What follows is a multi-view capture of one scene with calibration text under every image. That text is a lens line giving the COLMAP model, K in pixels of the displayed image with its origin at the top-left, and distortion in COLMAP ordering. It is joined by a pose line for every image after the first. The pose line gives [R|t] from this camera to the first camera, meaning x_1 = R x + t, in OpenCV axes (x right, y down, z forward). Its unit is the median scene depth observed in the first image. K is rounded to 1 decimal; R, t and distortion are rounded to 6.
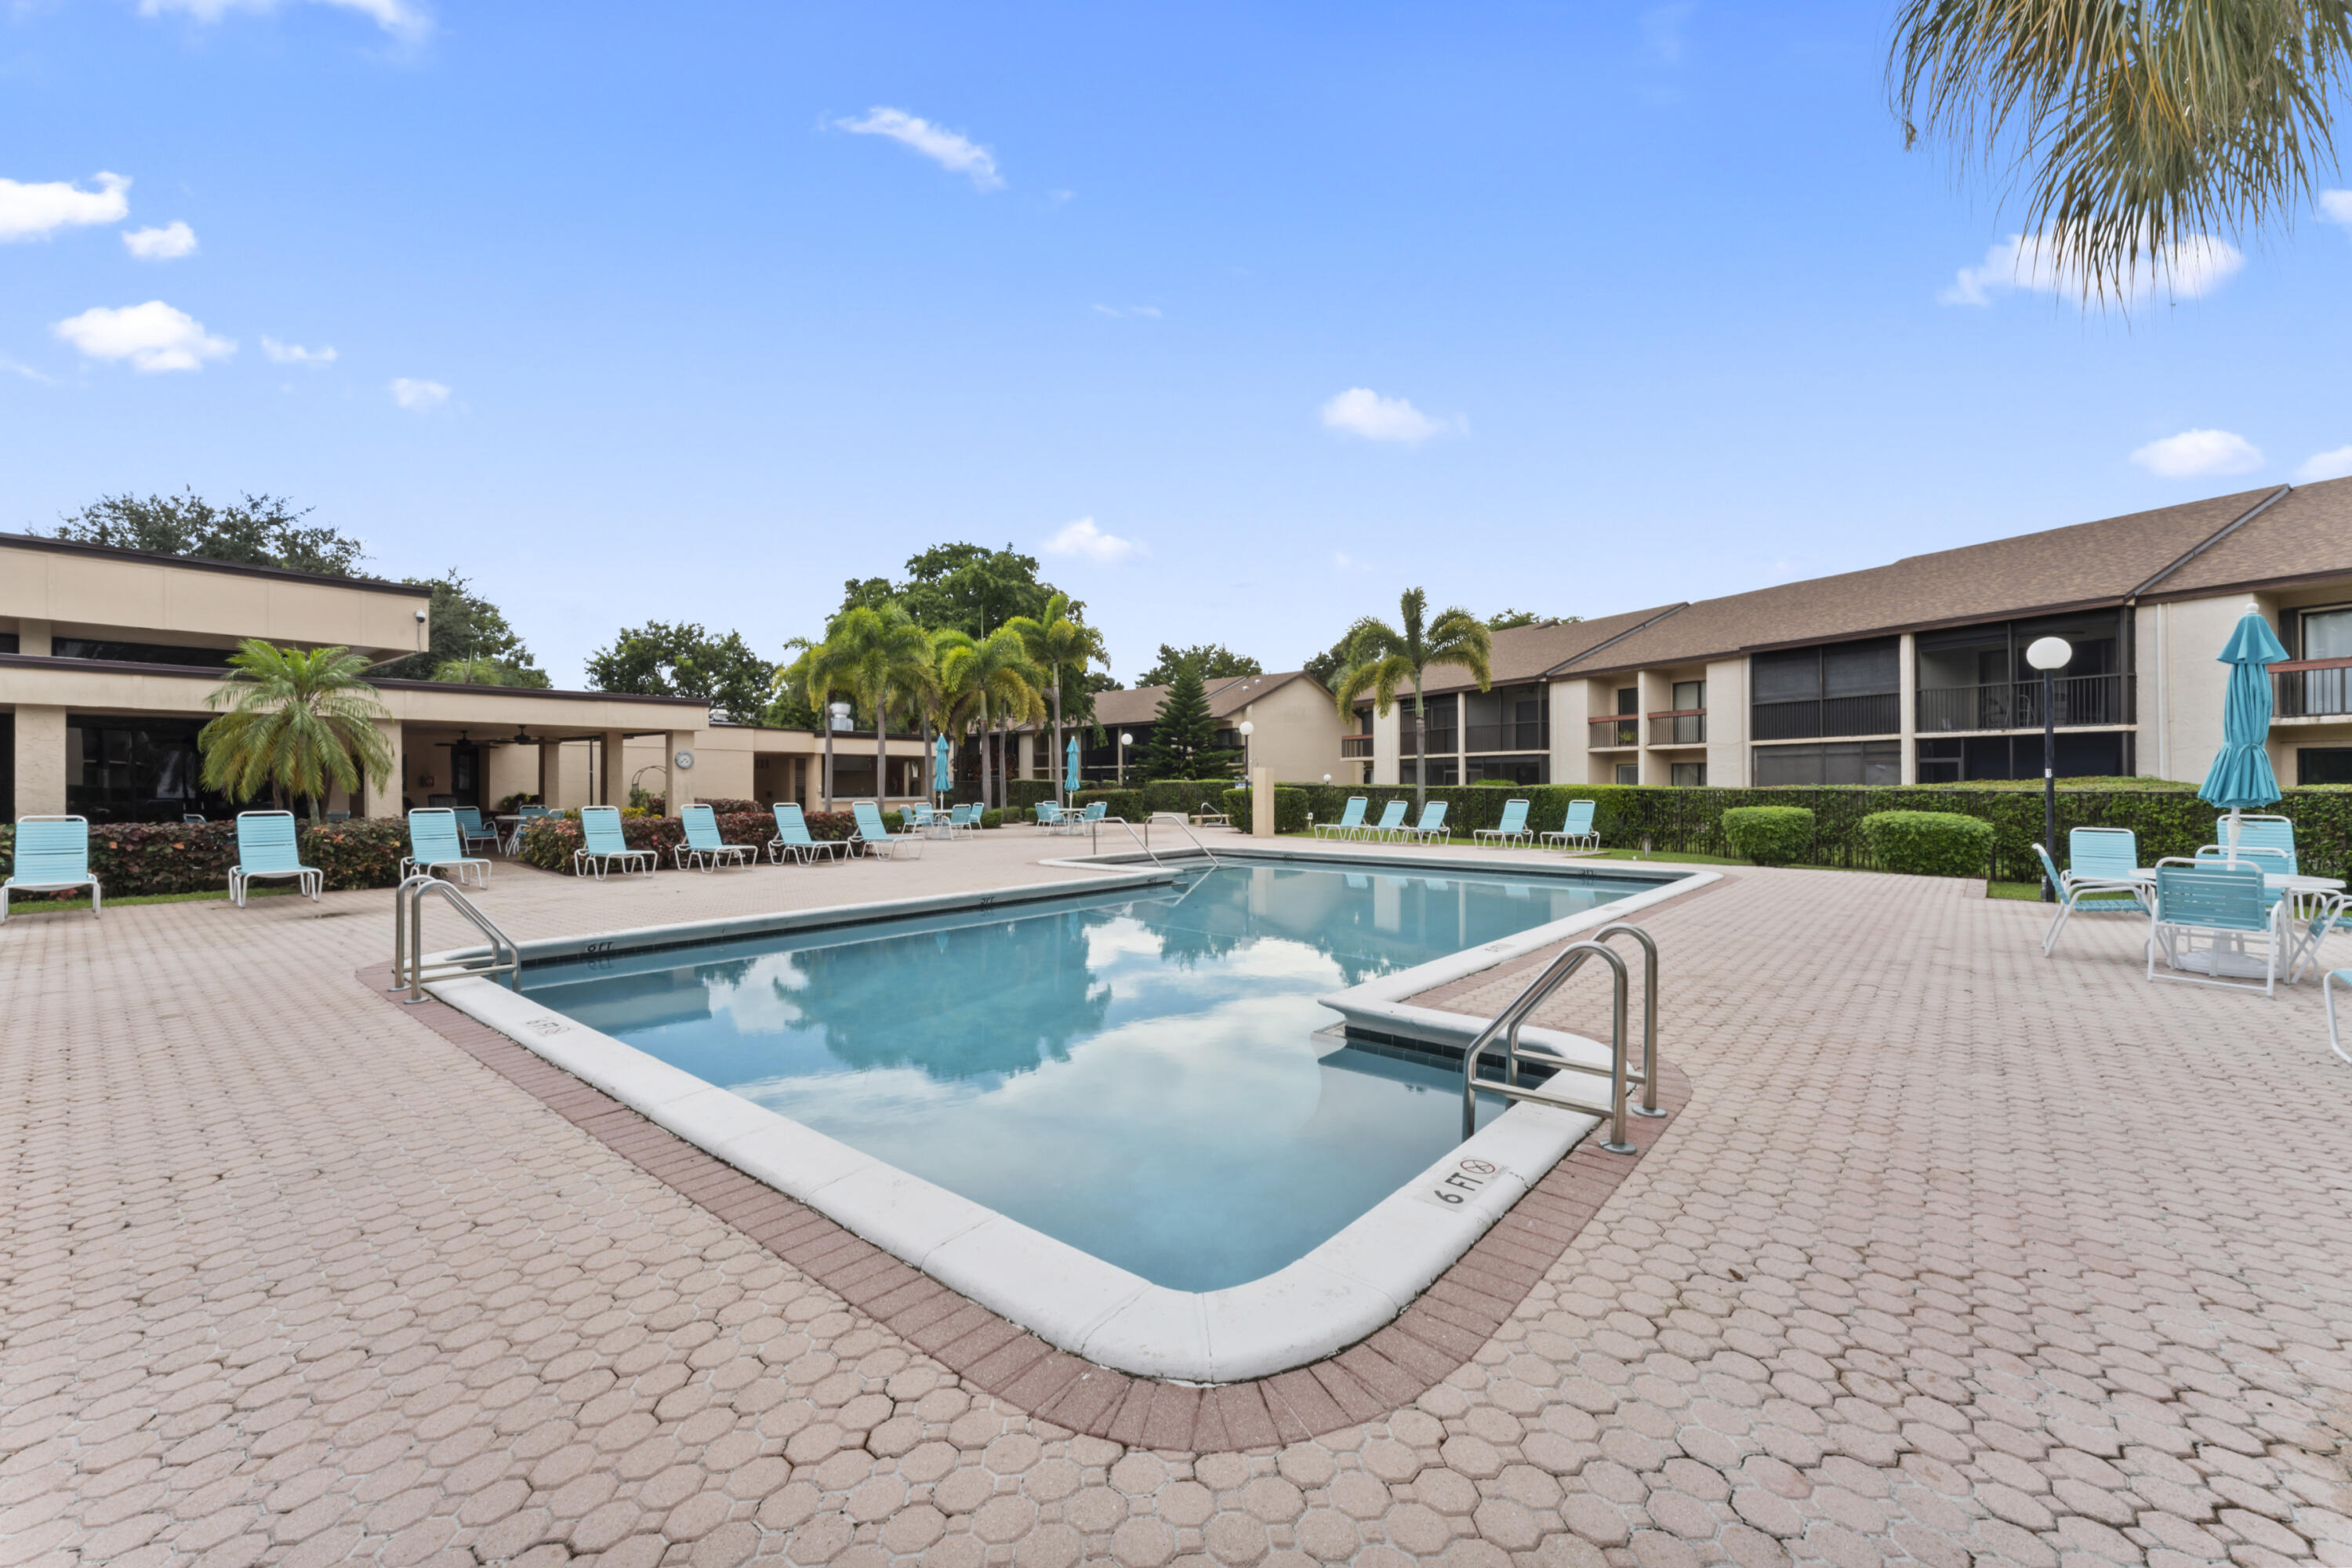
lens RADIAL K [[960.2, 0, 1155.3], [0, 960.2, 785.9], [0, 0, 1]] dist [-0.002381, -0.000195]
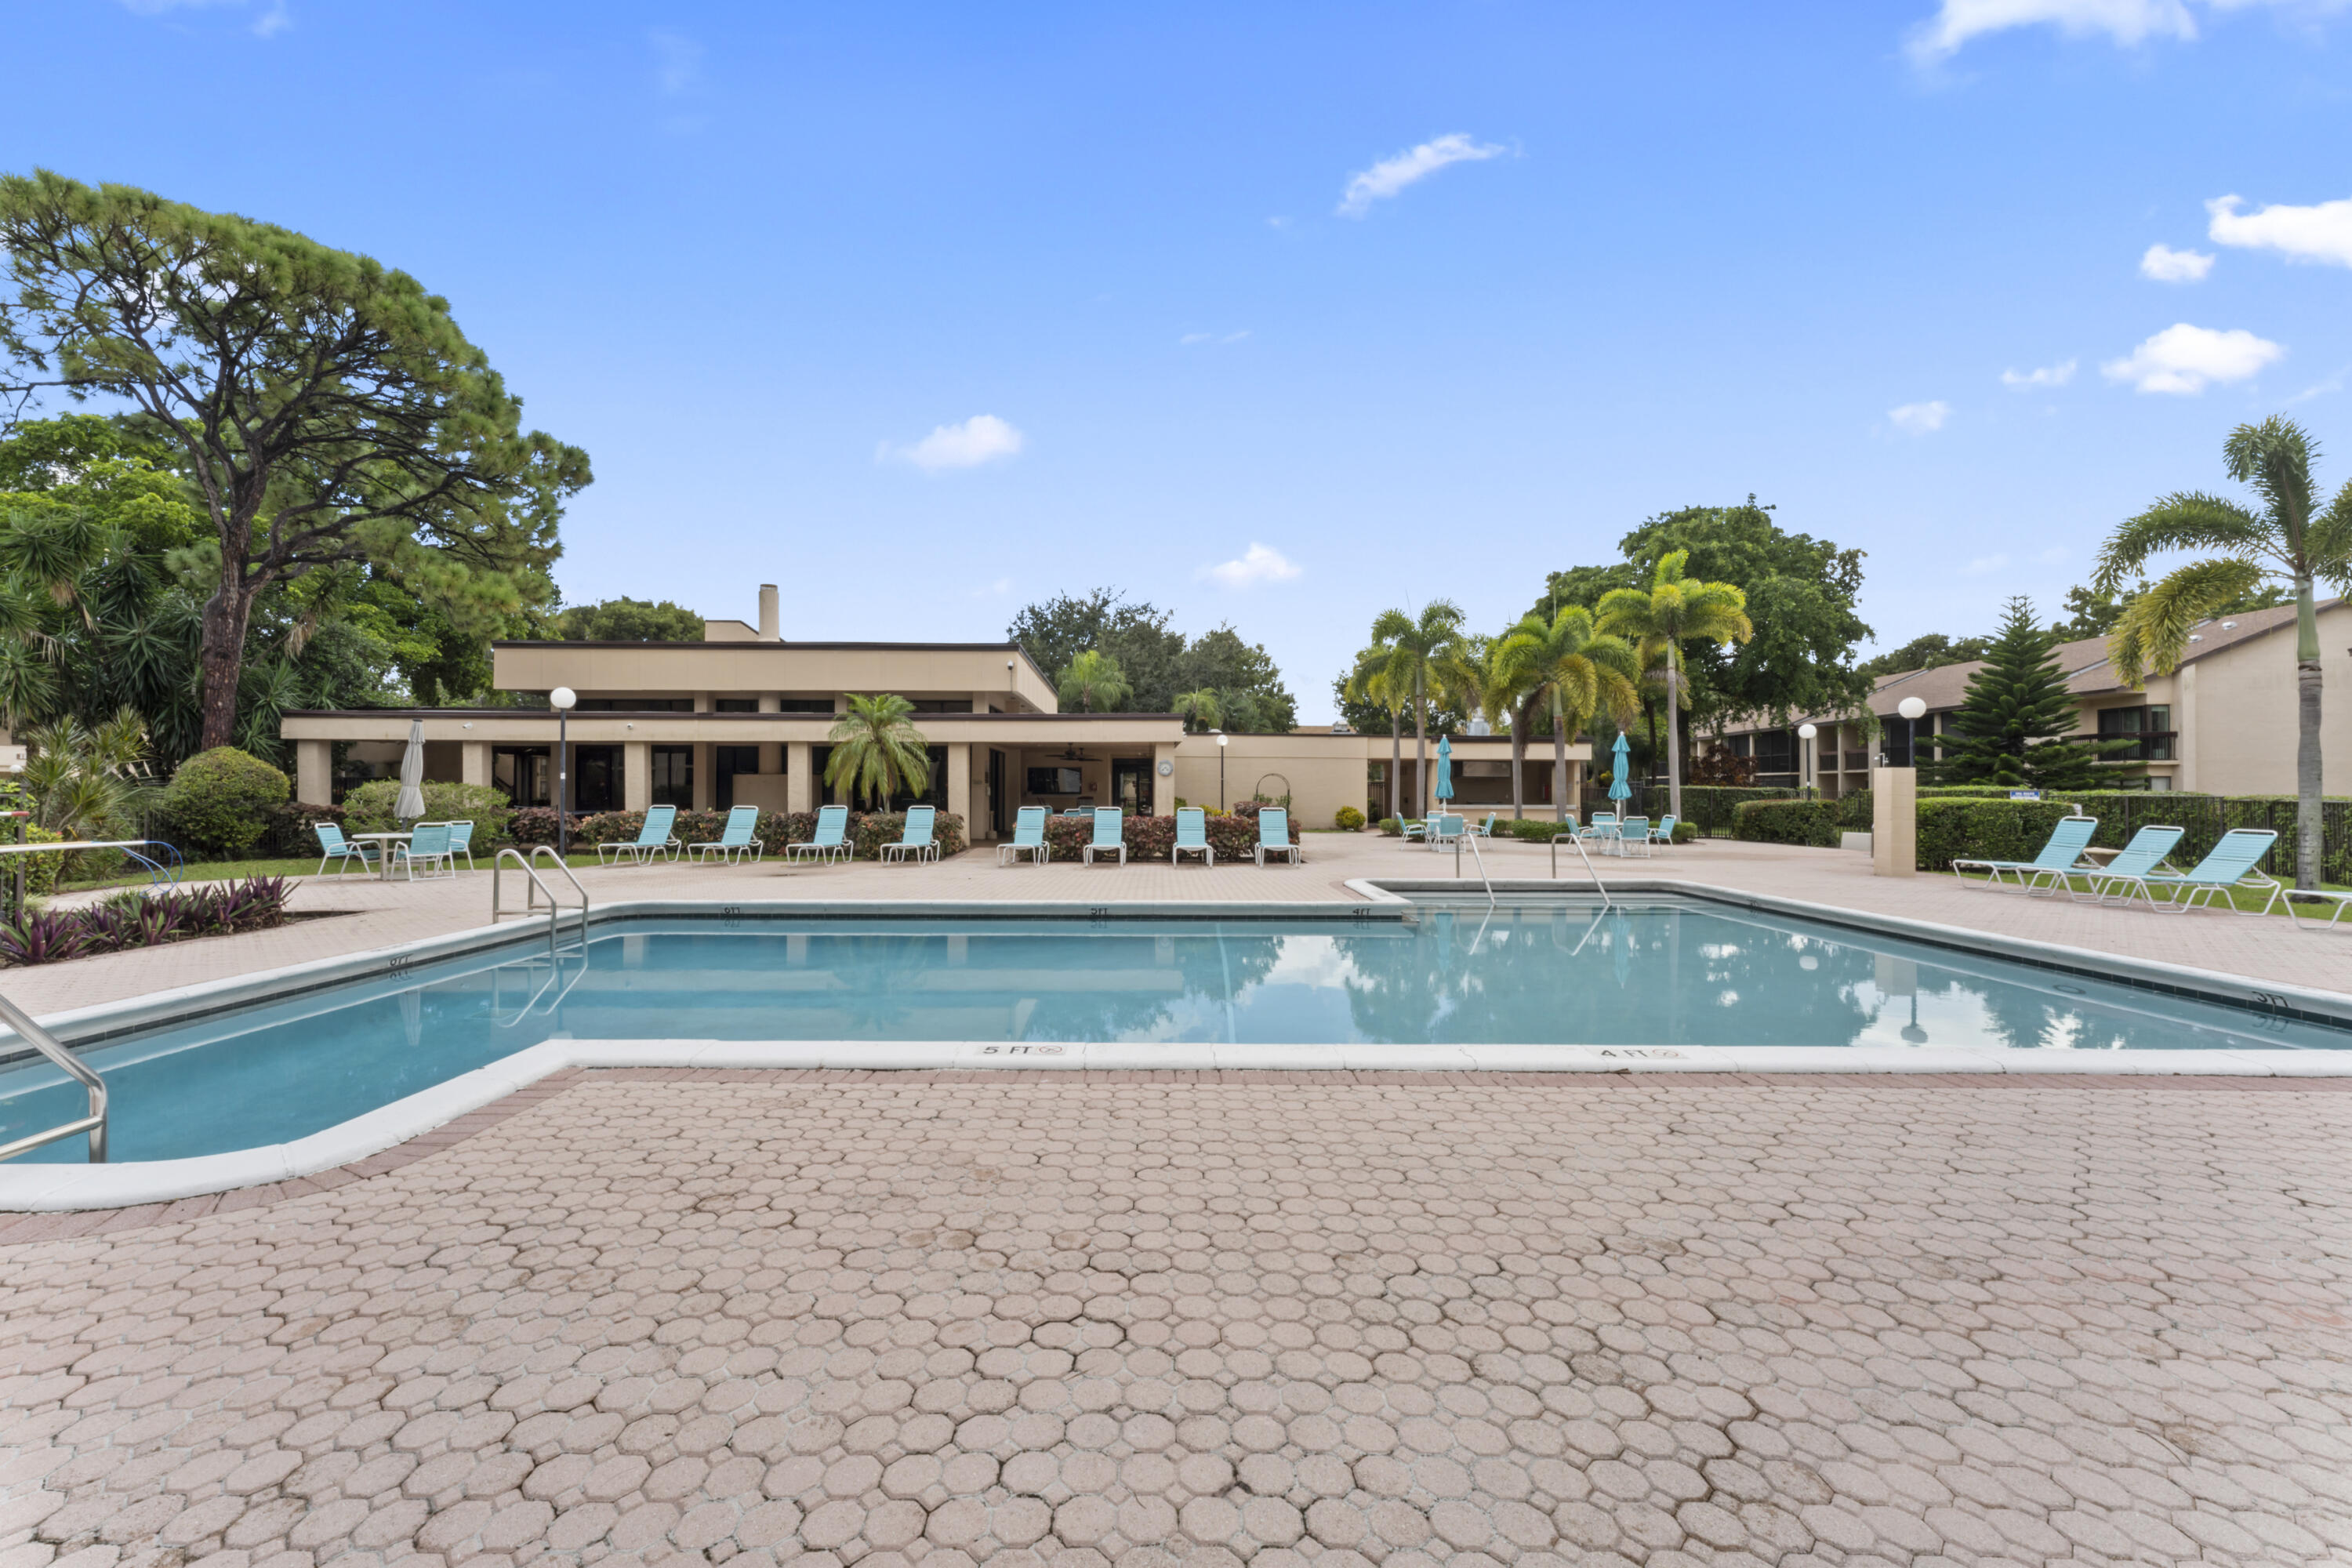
lens RADIAL K [[960.2, 0, 1167.8], [0, 960.2, 784.7], [0, 0, 1]] dist [-0.002381, -0.000195]
pose [[0.654965, -0.003292, -0.755652, 0.221706], [-0.004672, 0.999954, -0.008406, 0.001085], [0.755645, 0.009036, 0.654919, 0.165262]]
